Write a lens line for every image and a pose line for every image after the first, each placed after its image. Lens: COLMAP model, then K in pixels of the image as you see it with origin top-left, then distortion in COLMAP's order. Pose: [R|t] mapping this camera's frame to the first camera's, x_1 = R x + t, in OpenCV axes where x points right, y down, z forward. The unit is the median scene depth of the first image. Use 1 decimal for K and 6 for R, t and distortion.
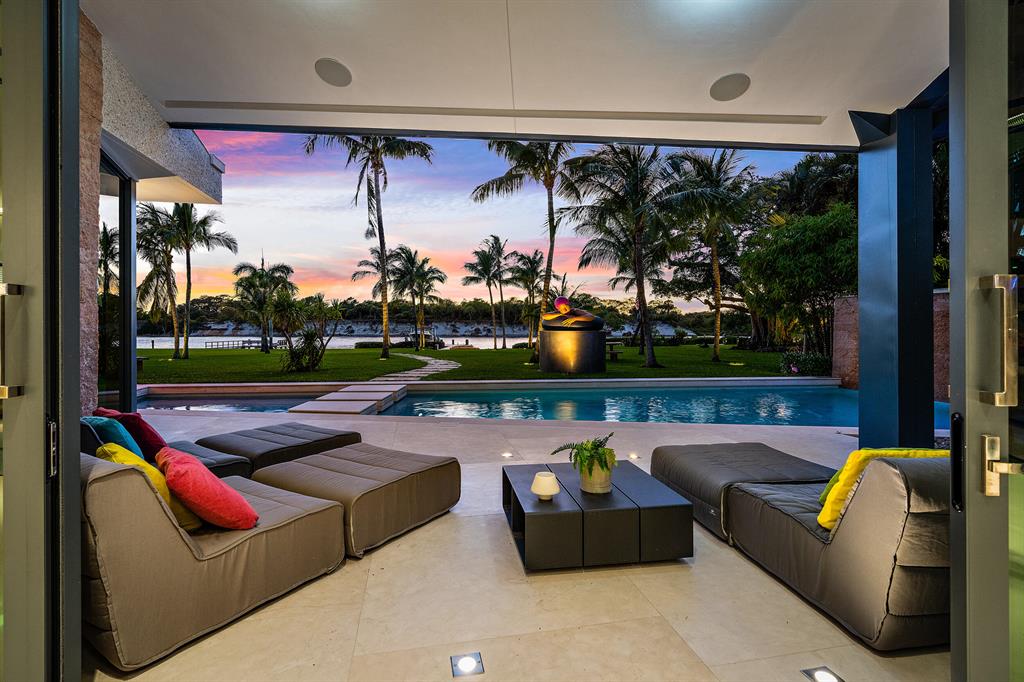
lens RADIAL K [[468.5, 0, 512.0], [0, 468.5, 341.0], [0, 0, 1]] dist [-0.001645, -0.000372]
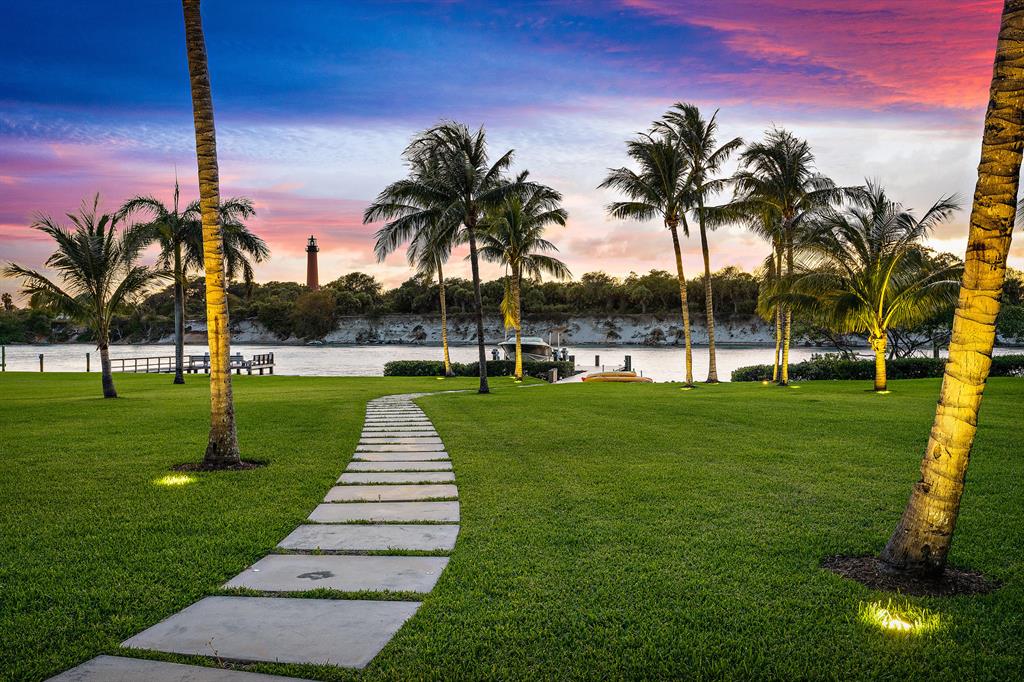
lens RADIAL K [[864.9, 0, 512.0], [0, 864.9, 341.0], [0, 0, 1]] dist [-0.003095, -0.002043]
pose [[0.970442, 0.000700, -0.241335, -0.003056], [-0.003862, 0.999913, -0.012631, -0.007851], [0.241305, 0.013189, 0.970360, 0.202251]]
